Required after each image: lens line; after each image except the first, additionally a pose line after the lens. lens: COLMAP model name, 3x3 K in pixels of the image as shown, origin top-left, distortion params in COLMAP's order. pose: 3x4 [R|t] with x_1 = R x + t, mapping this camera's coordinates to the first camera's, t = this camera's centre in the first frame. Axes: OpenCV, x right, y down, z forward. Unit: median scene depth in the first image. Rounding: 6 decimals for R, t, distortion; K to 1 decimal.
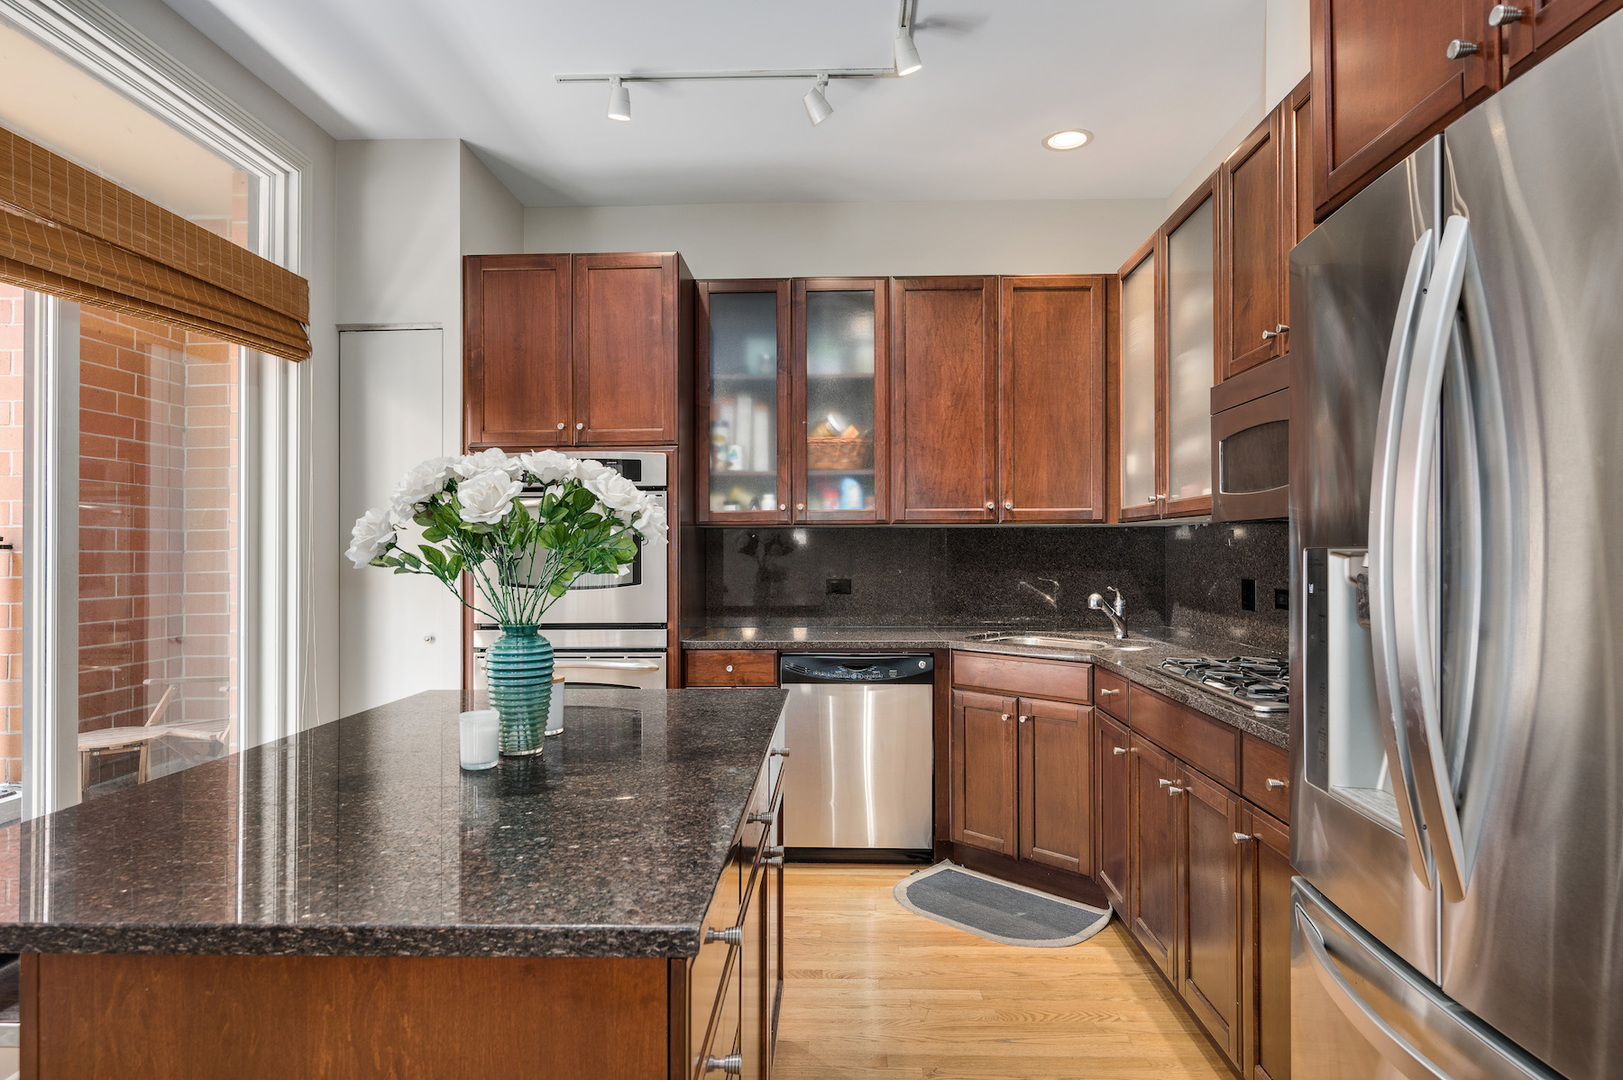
lens RADIAL K [[908.2, 0, 813.9], [0, 908.2, 545.2], [0, 0, 1]] dist [0.003370, -0.000959]
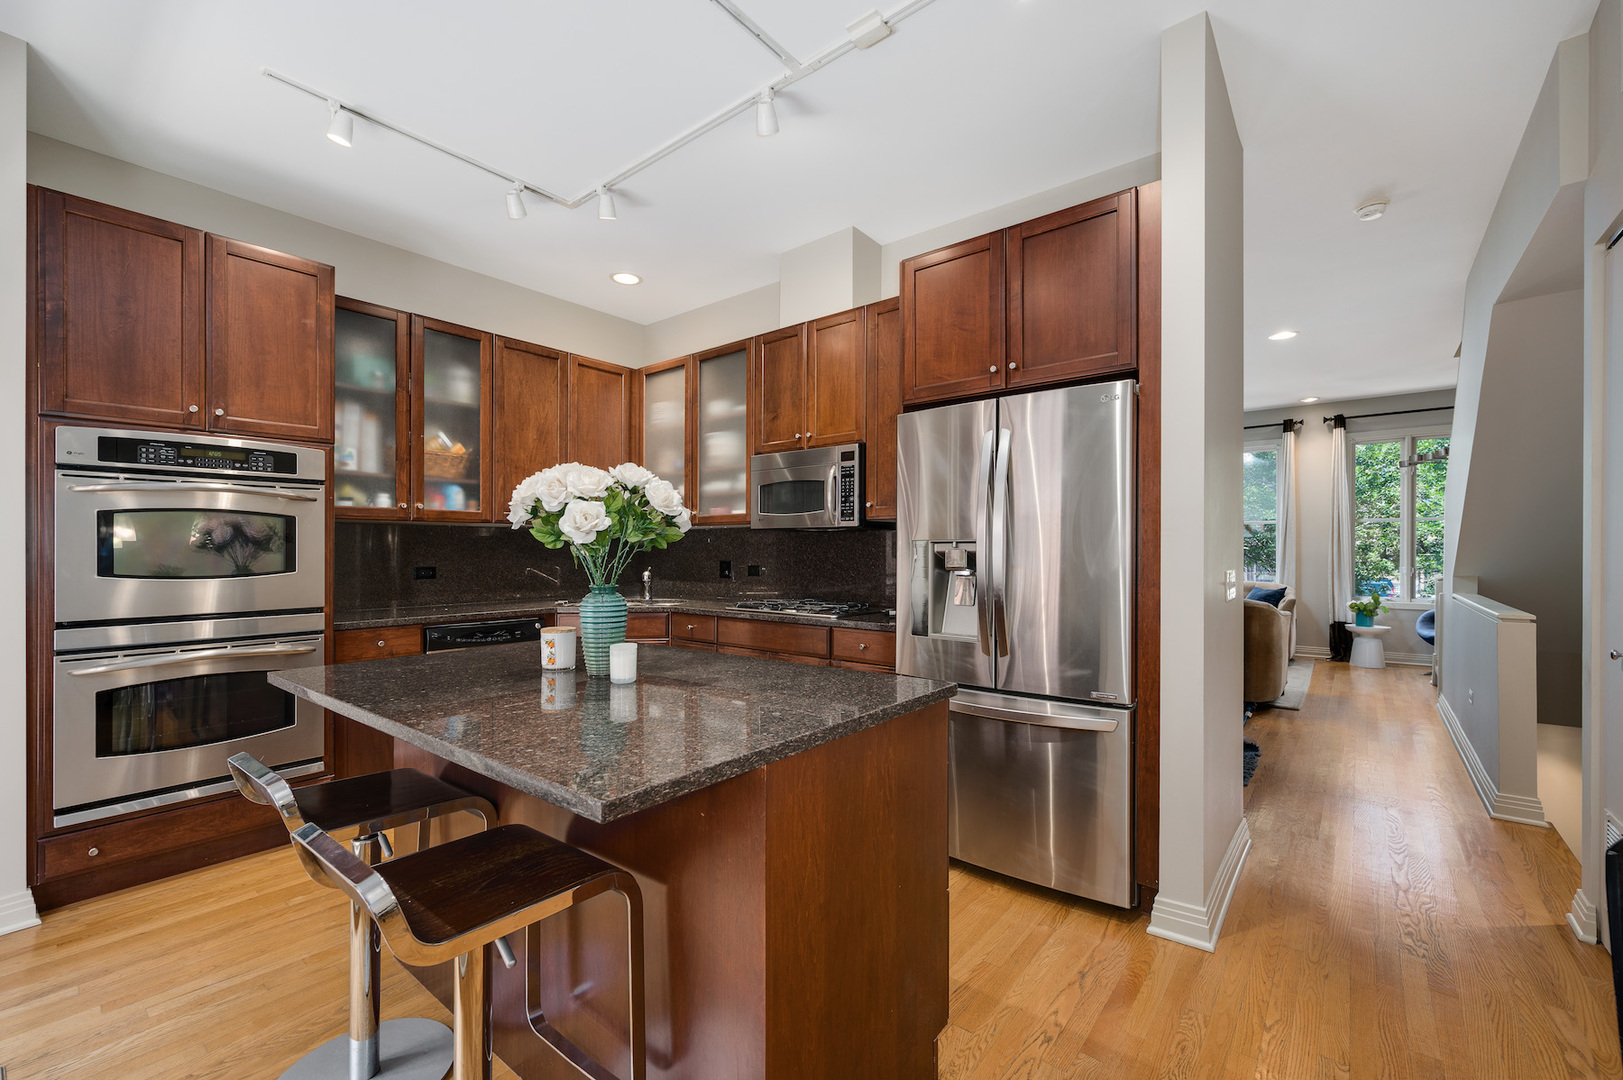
lens RADIAL K [[677.4, 0, 808.6], [0, 677.4, 551.9], [0, 0, 1]] dist [0.001650, 0.000296]
pose [[0.615920, 0.003826, 0.787799, -0.436961], [-0.007133, 0.999974, 0.000720, 0.015243], [-0.787776, -0.006063, 0.615931, 0.045413]]
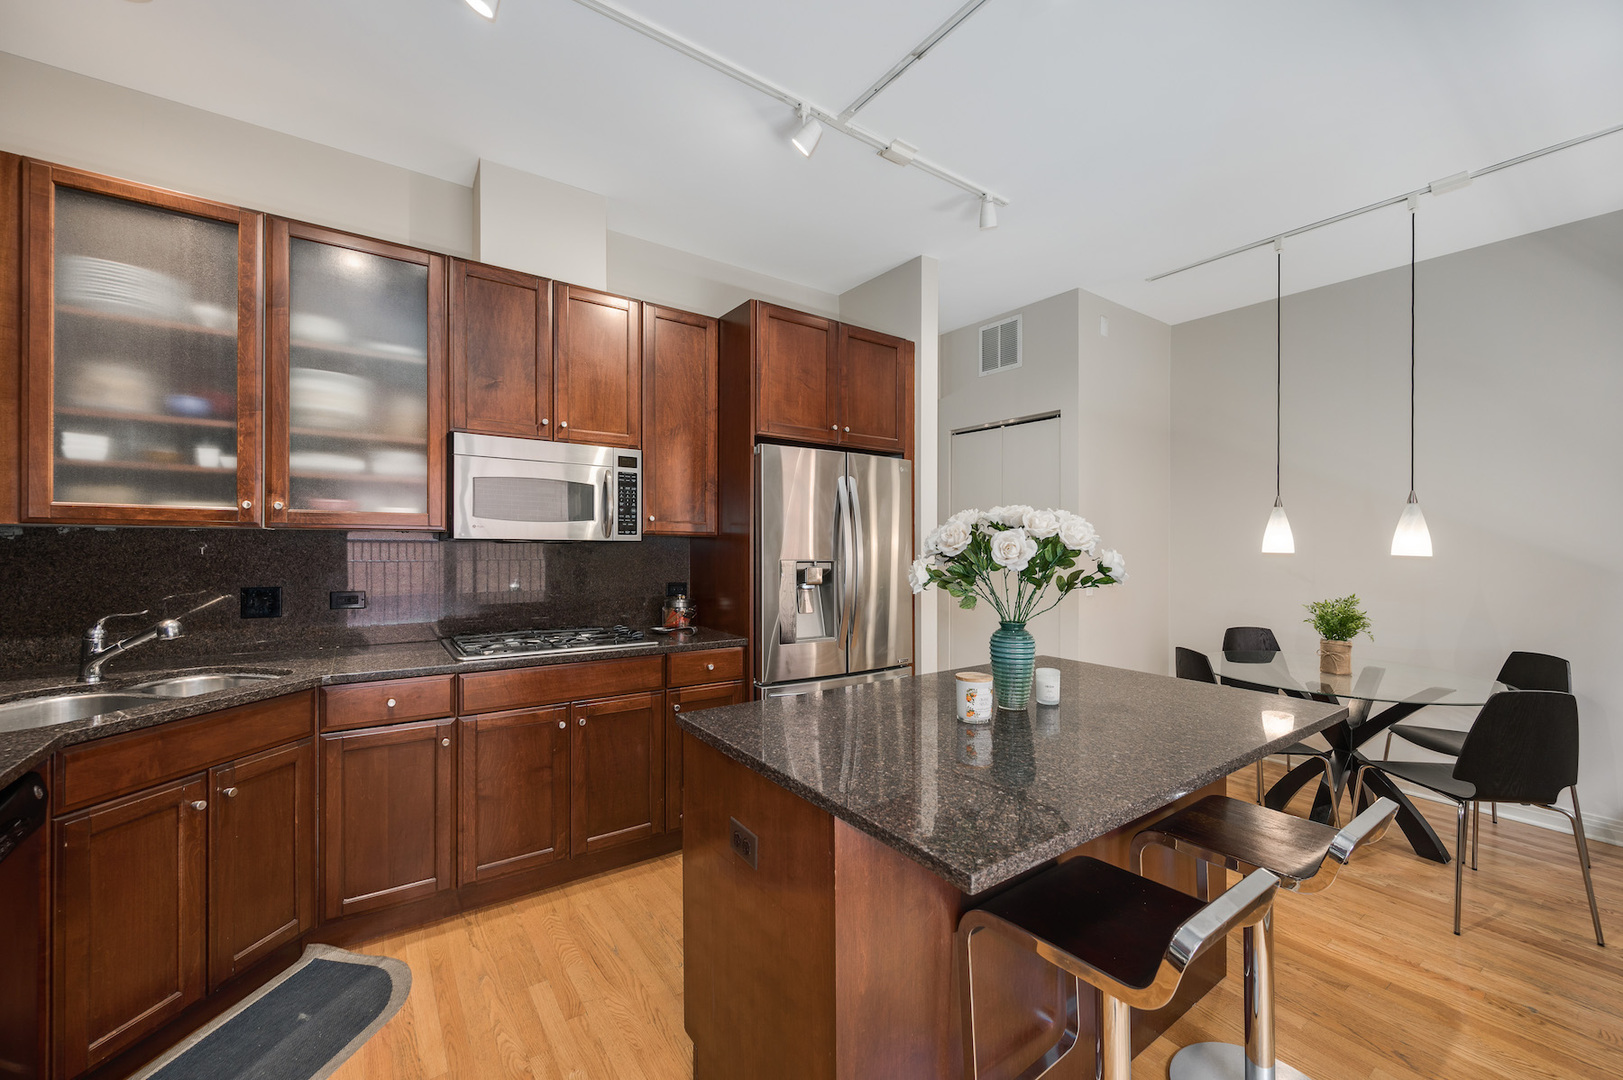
lens RADIAL K [[639.2, 0, 814.0], [0, 639.2, 539.9], [0, 0, 1]] dist [-0.001038, 0.000767]
pose [[-0.615084, 0.001085, 0.788461, -0.426368], [-0.007485, 0.999946, -0.007215, -0.017394], [-0.788426, -0.010339, -0.615042, 0.881068]]
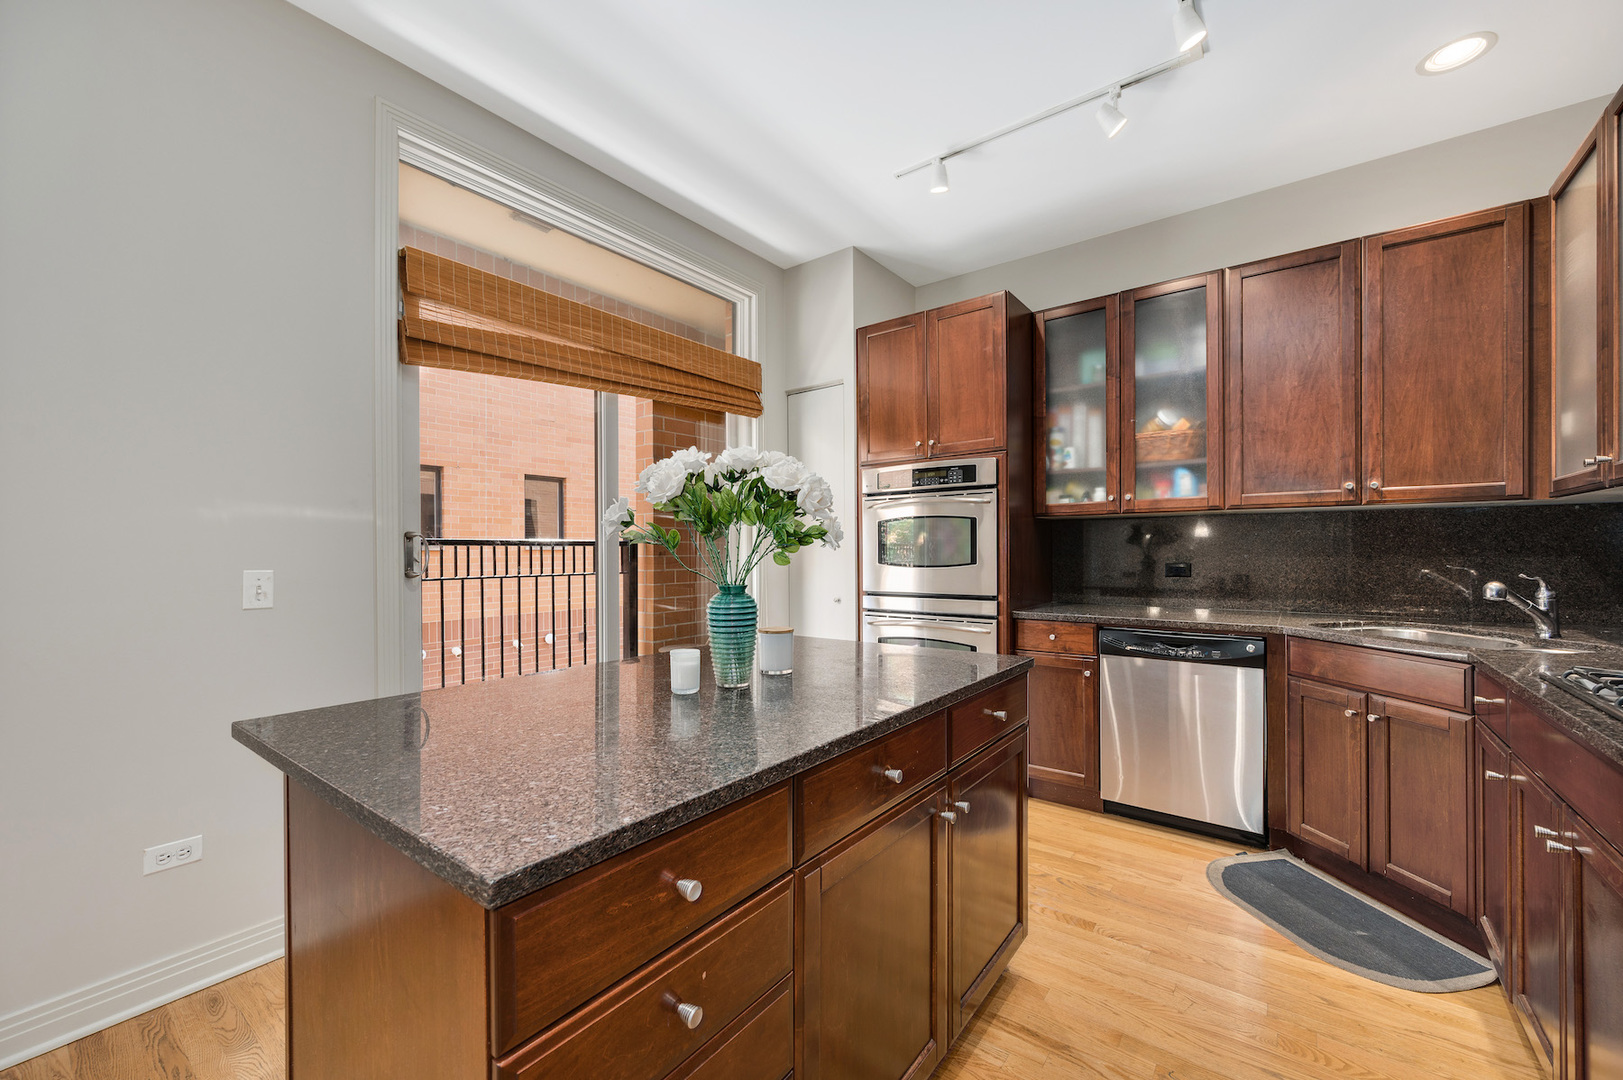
lens RADIAL K [[639.2, 0, 815.5], [0, 639.2, 549.2], [0, 0, 1]] dist [-0.001038, 0.000767]
pose [[0.817245, -0.001005, -0.576290, 0.132789], [0.006602, 0.999949, 0.007618, 0.014120], [0.576253, -0.010030, 0.817210, 0.152235]]
